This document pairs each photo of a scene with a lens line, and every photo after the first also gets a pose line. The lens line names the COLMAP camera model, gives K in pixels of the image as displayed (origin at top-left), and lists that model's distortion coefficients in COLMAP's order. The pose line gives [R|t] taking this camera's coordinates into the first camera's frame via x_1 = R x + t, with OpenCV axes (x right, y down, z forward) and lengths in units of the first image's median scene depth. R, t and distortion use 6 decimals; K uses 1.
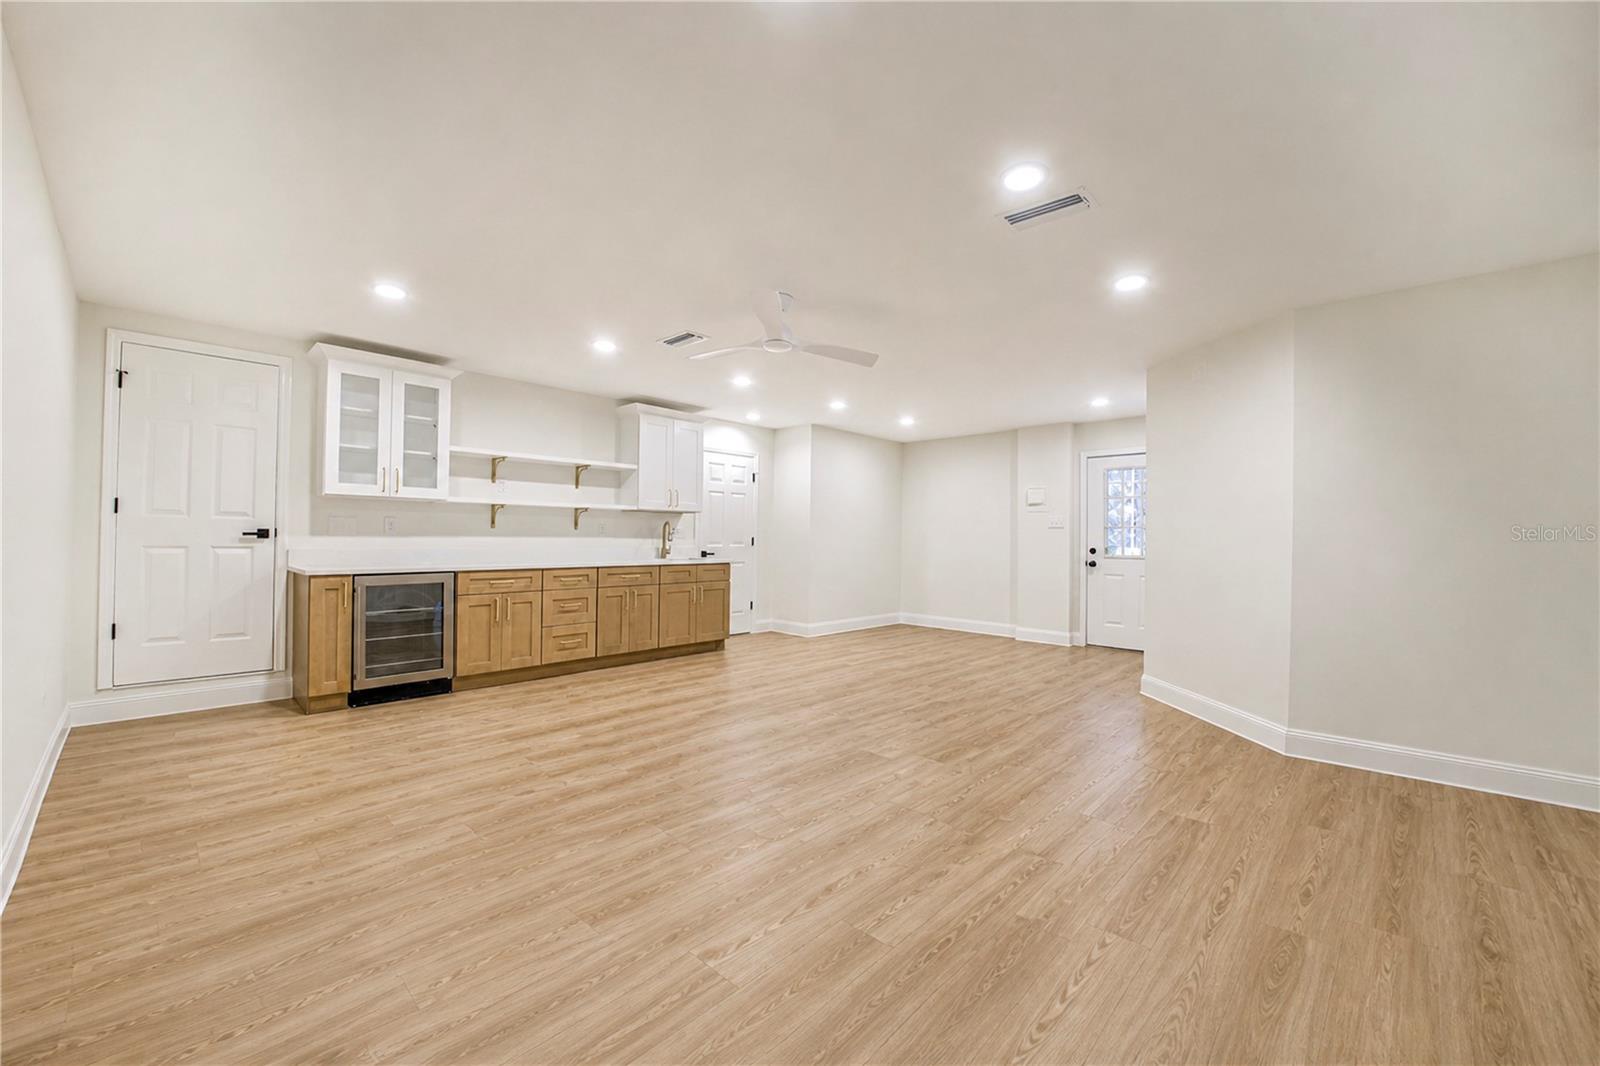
lens RADIAL K [[645.8, 0, 795.3], [0, 645.8, 529.7], [0, 0, 1]] dist [-0.004814, 0.001344]
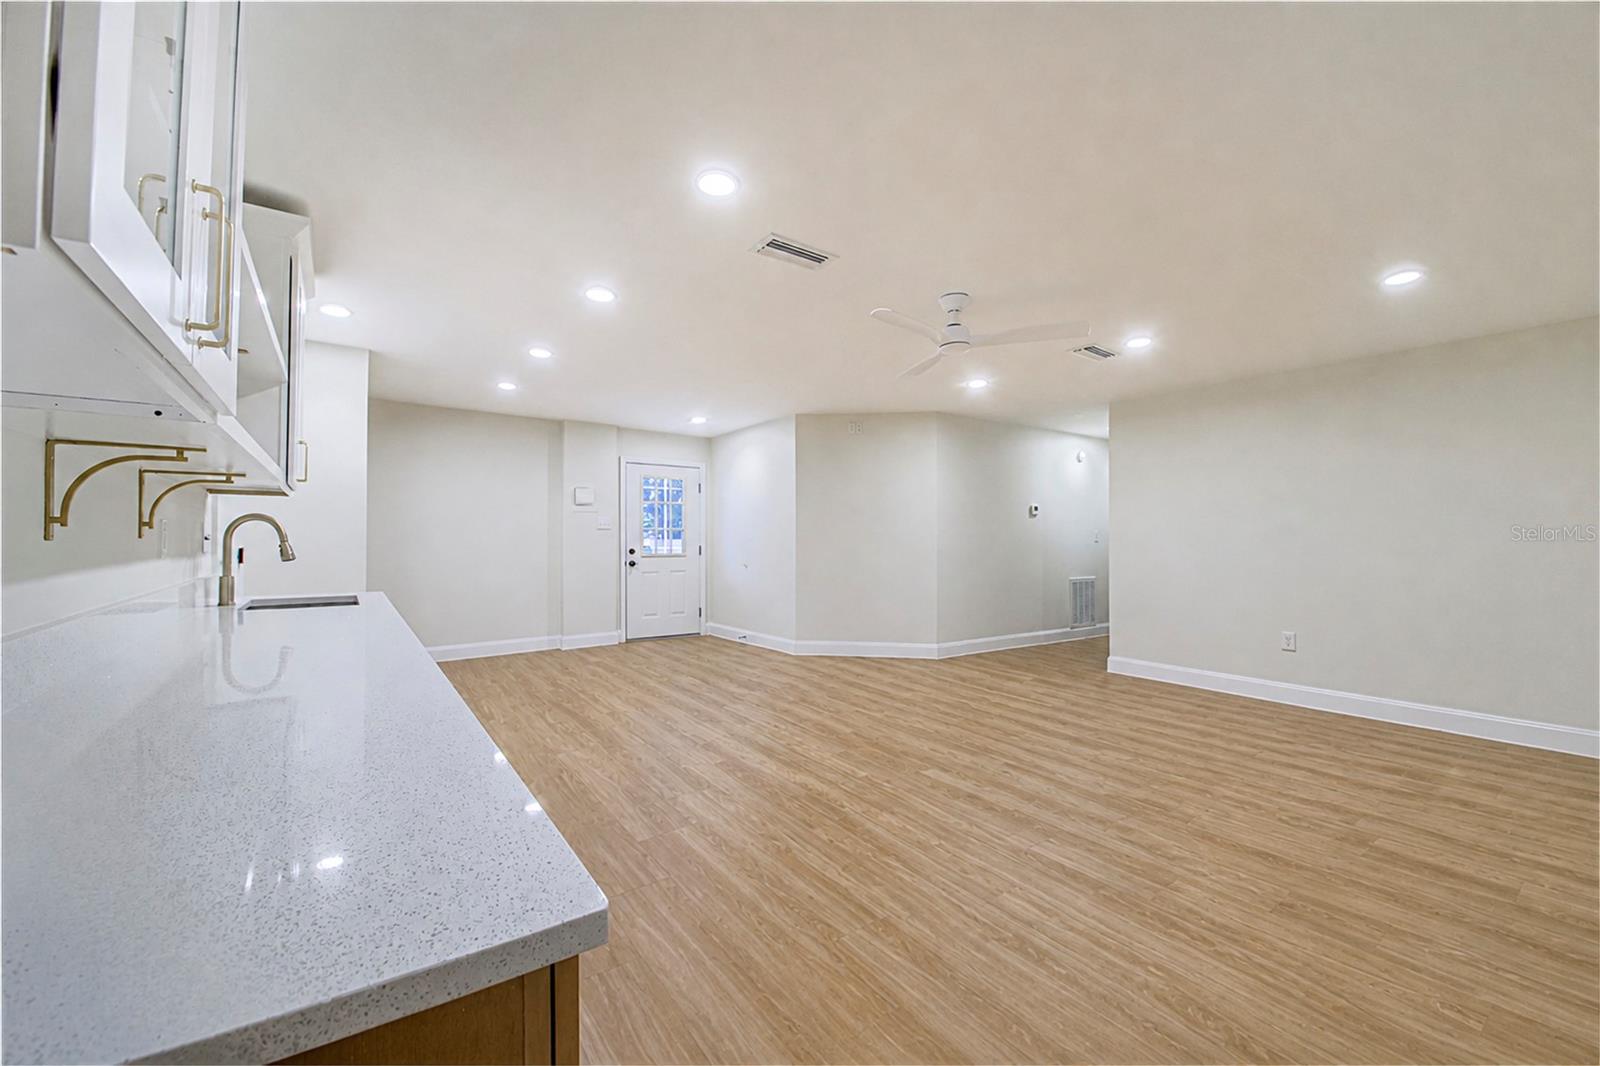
lens RADIAL K [[645.8, 0, 796.6], [0, 645.8, 536.1], [0, 0, 1]] dist [-0.004814, 0.001344]
pose [[0.161615, 0.000967, 0.986853, -0.544587], [-0.008687, 0.999962, 0.000443, 0.005121], [-0.986816, -0.008644, 0.161617, 0.560467]]
